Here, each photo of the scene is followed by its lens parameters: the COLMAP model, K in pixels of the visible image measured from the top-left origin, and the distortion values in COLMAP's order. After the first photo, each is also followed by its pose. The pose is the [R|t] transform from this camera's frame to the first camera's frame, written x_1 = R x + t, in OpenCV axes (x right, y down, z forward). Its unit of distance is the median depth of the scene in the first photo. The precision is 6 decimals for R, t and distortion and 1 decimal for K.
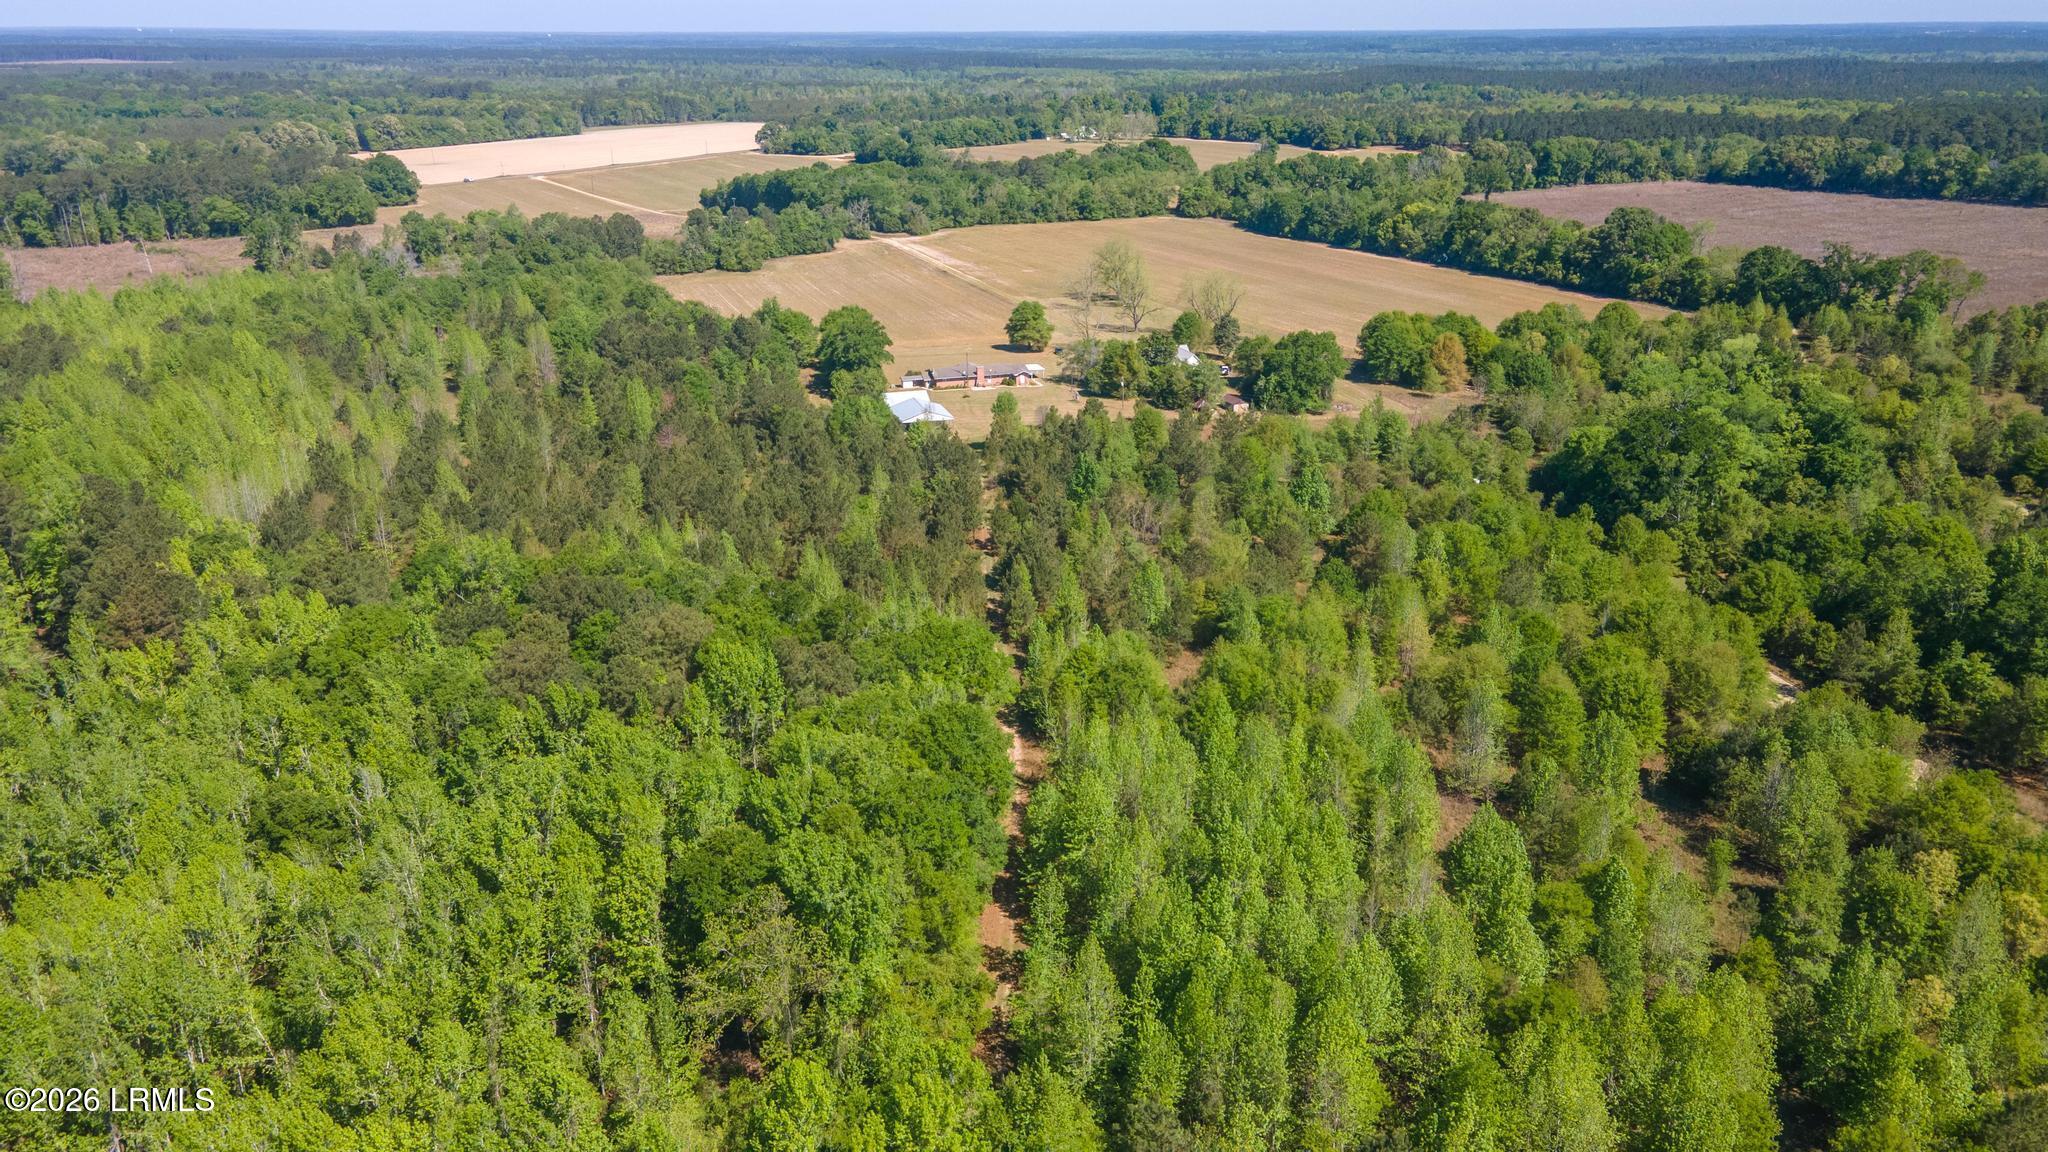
lens RADIAL K [[1496.9, 0, 1024.0], [0, 1496.9, 576.0], [0, 0, 1]] dist [0.001091, 0.077035]
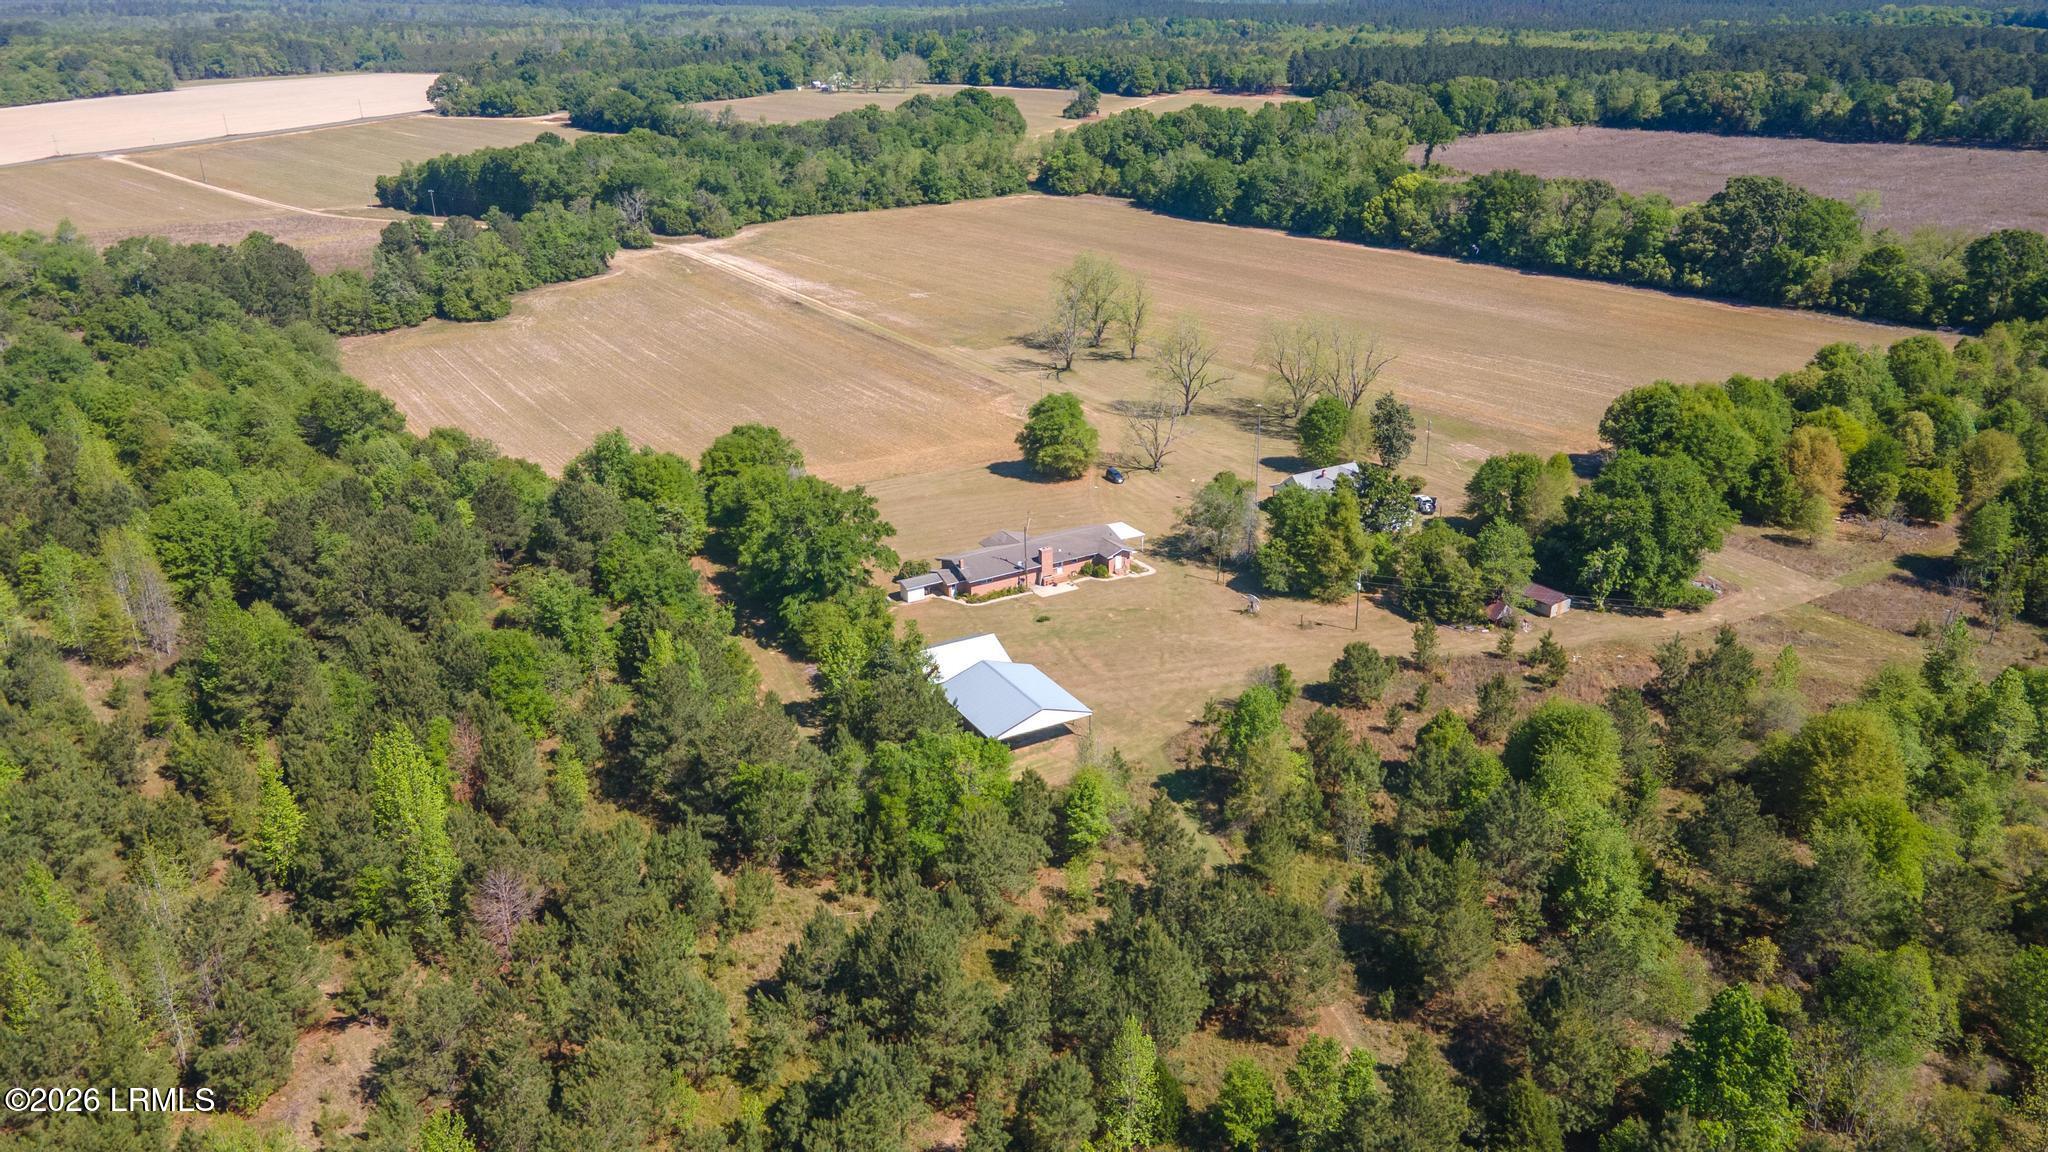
lens RADIAL K [[1496.9, 0, 1024.0], [0, 1496.9, 576.0], [0, 0, 1]] dist [0.001091, 0.077035]
pose [[0.976994, -0.085118, 0.195546, -0.096561], [0.077988, 0.995988, 0.043894, -0.105017], [-0.198498, -0.027634, 0.979712, 0.326191]]
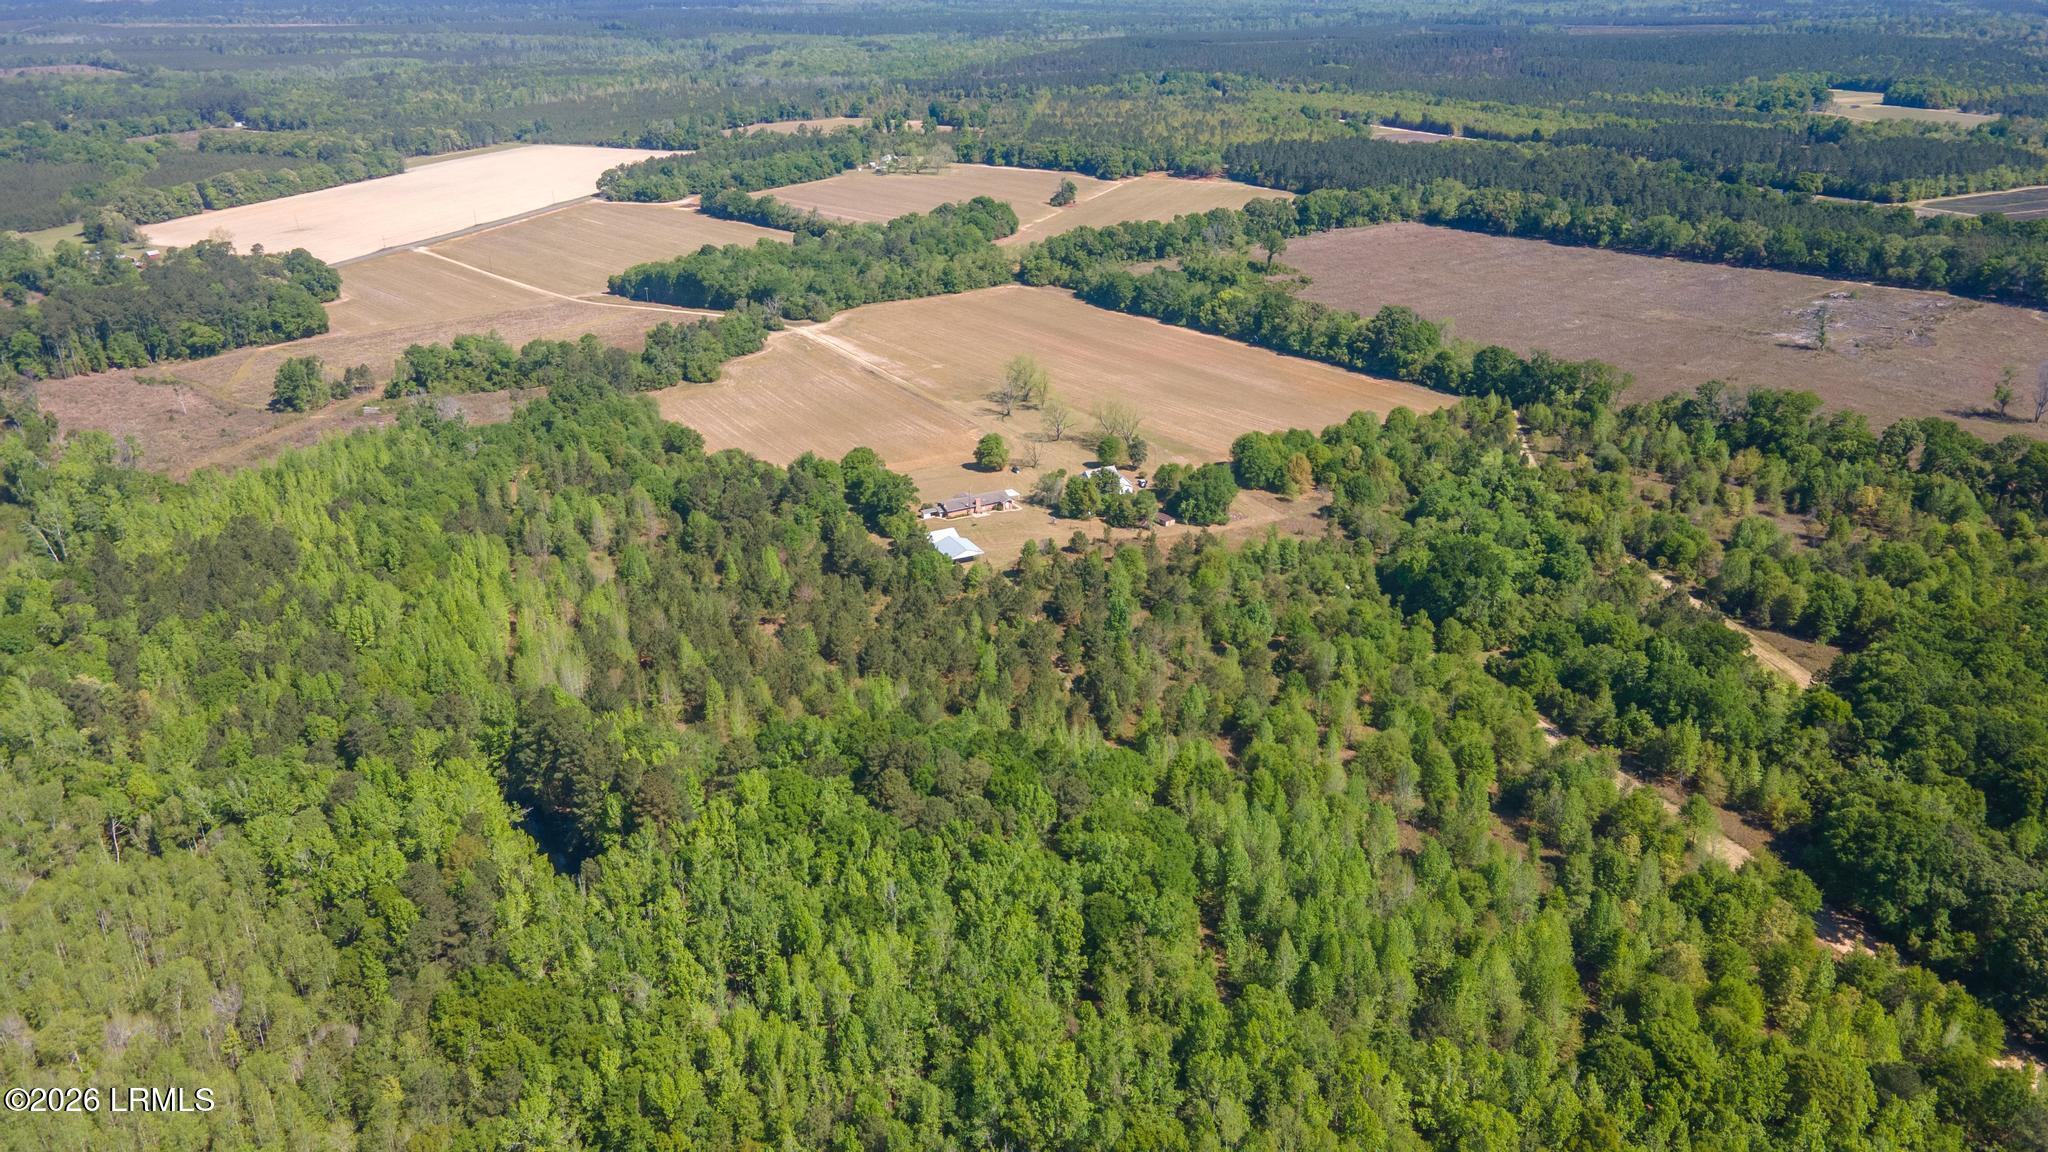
lens RADIAL K [[1496.9, 0, 1024.0], [0, 1496.9, 576.0], [0, 0, 1]] dist [0.001091, 0.077035]
pose [[0.982466, -0.076782, 0.169900, -0.154194], [0.067956, 0.996049, 0.057175, -0.098832], [-0.173619, -0.044627, 0.983801, -0.247982]]
